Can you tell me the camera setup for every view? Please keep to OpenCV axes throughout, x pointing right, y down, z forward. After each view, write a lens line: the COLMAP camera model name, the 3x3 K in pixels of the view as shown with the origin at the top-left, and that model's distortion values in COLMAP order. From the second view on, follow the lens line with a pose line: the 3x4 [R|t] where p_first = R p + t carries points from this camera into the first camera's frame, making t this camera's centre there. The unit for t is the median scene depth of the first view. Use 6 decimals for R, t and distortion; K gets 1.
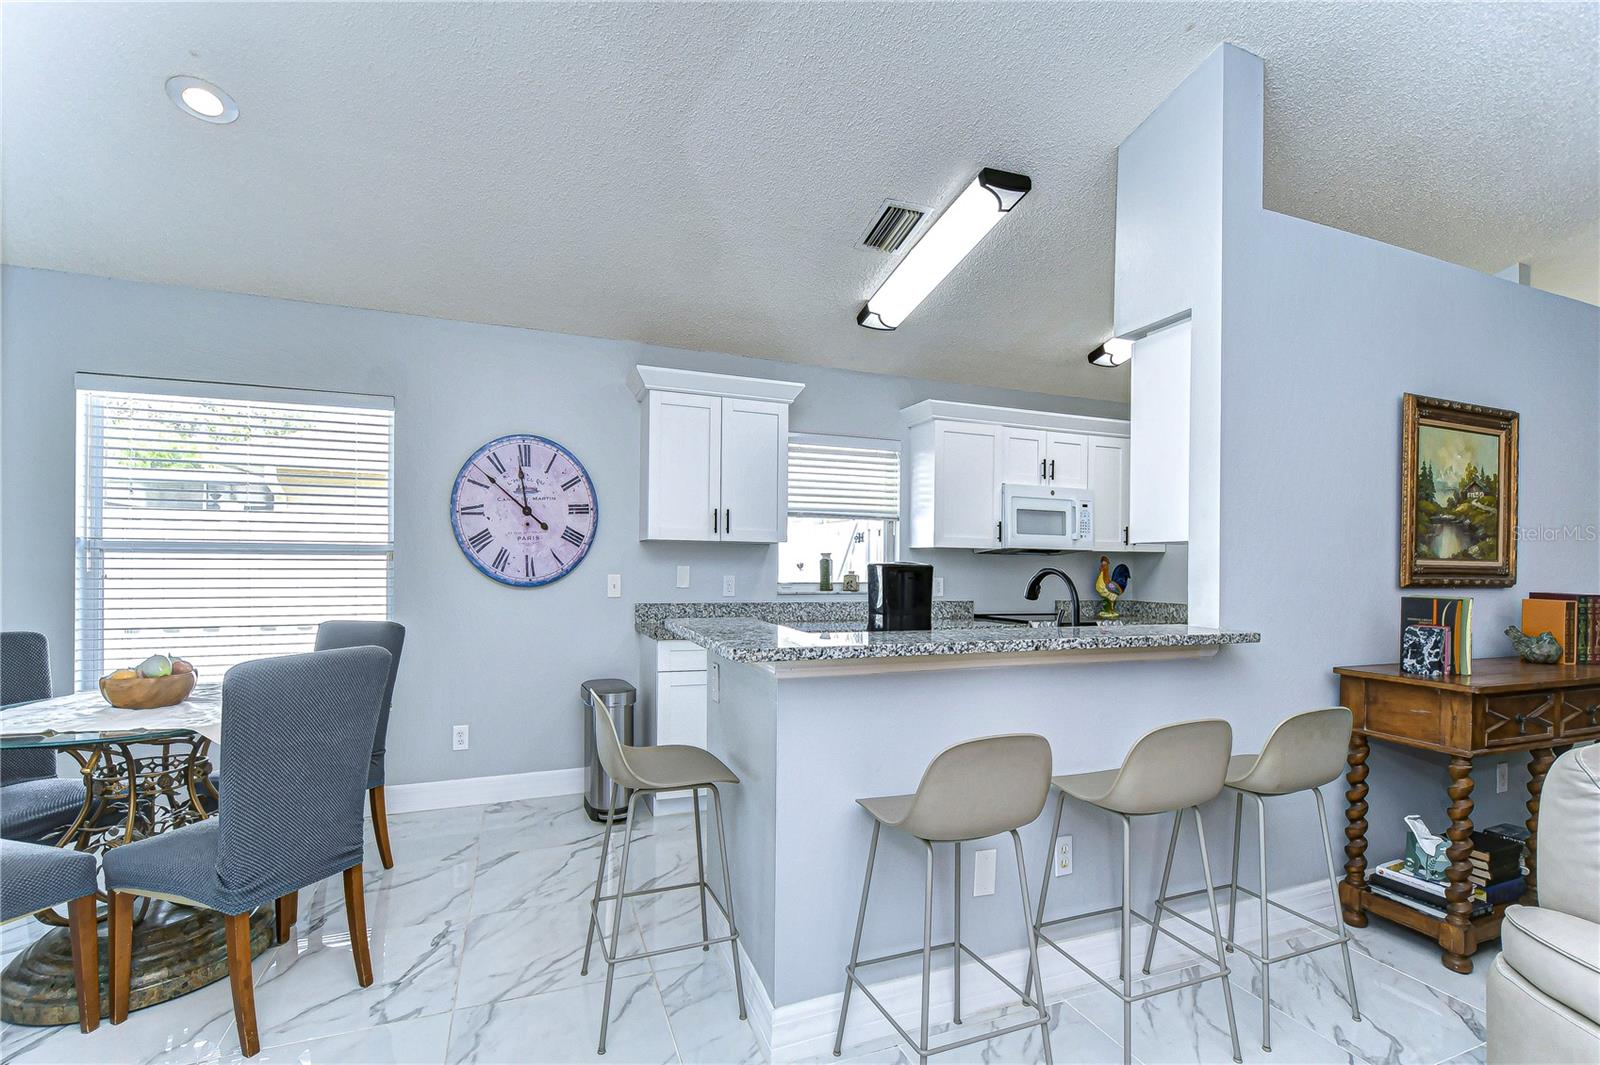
lens RADIAL K [[838.4, 0, 676.8], [0, 838.4, 566.7], [0, 0, 1]] dist [-0.006650, -0.000704]
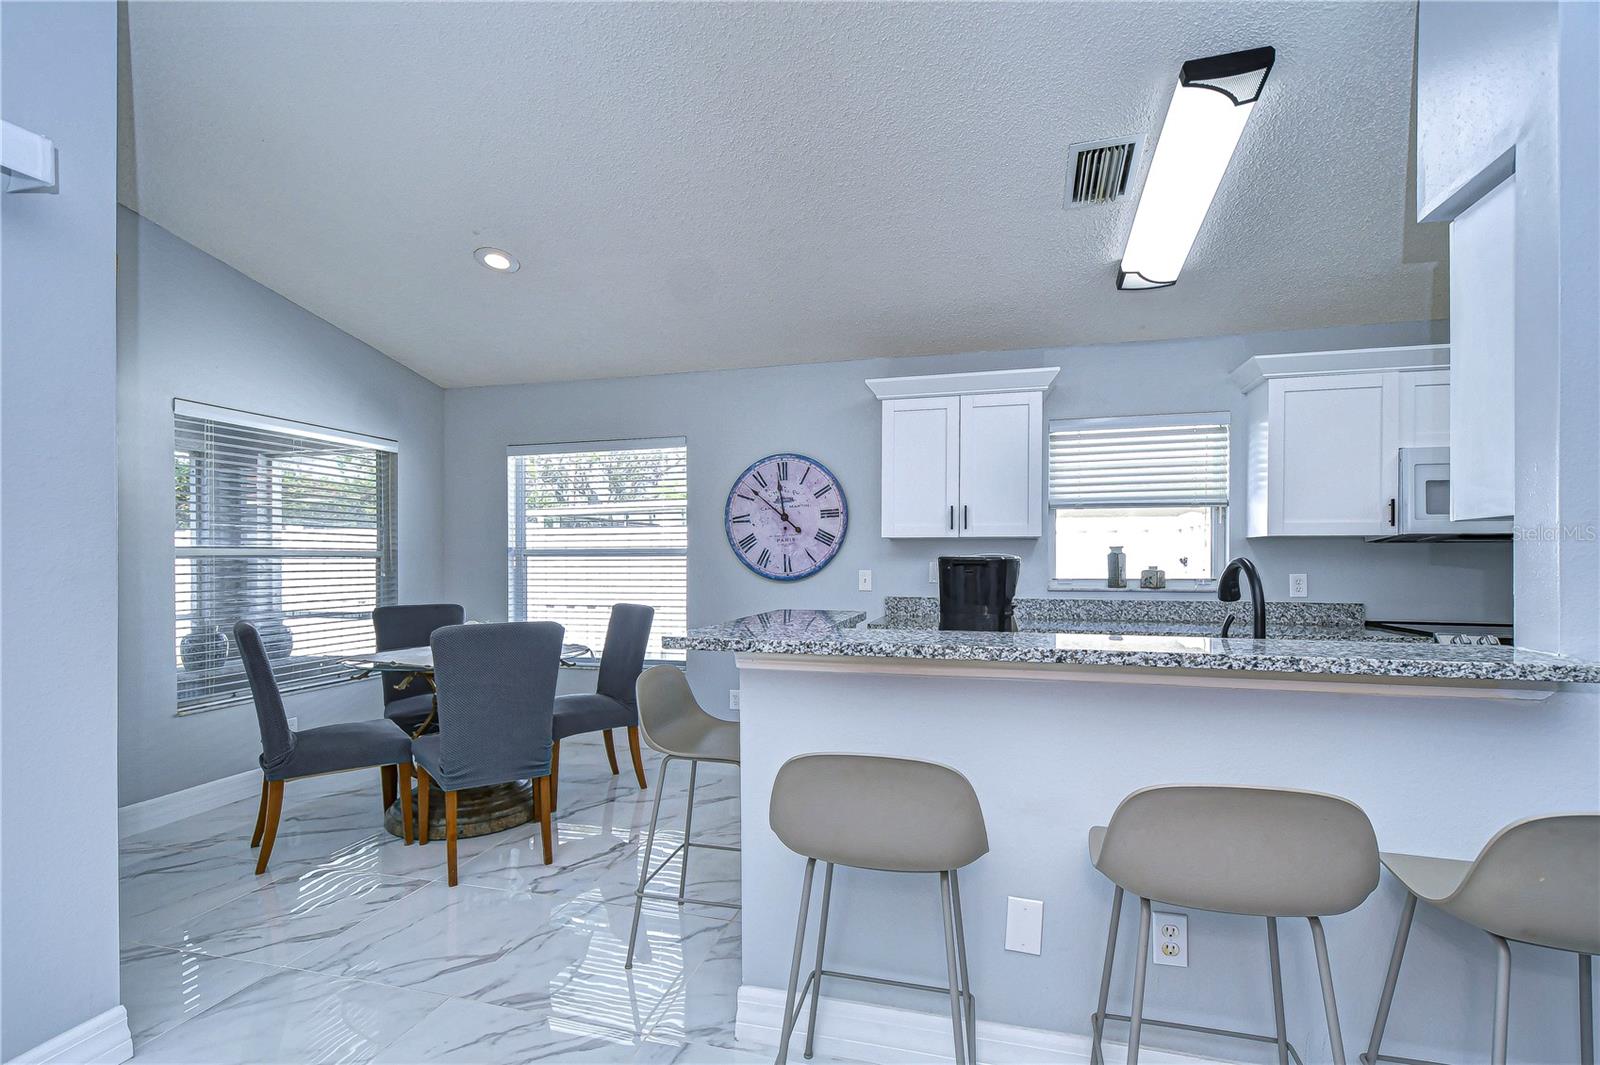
lens RADIAL K [[706.7, 0, 816.1], [0, 706.7, 564.2], [0, 0, 1]] dist [0.004580, -0.004975]
pose [[0.785277, -0.007377, -0.619100, 0.481341], [0.006254, 0.999973, -0.003983, 0.004838], [0.619112, -0.000744, 0.785302, 0.234546]]
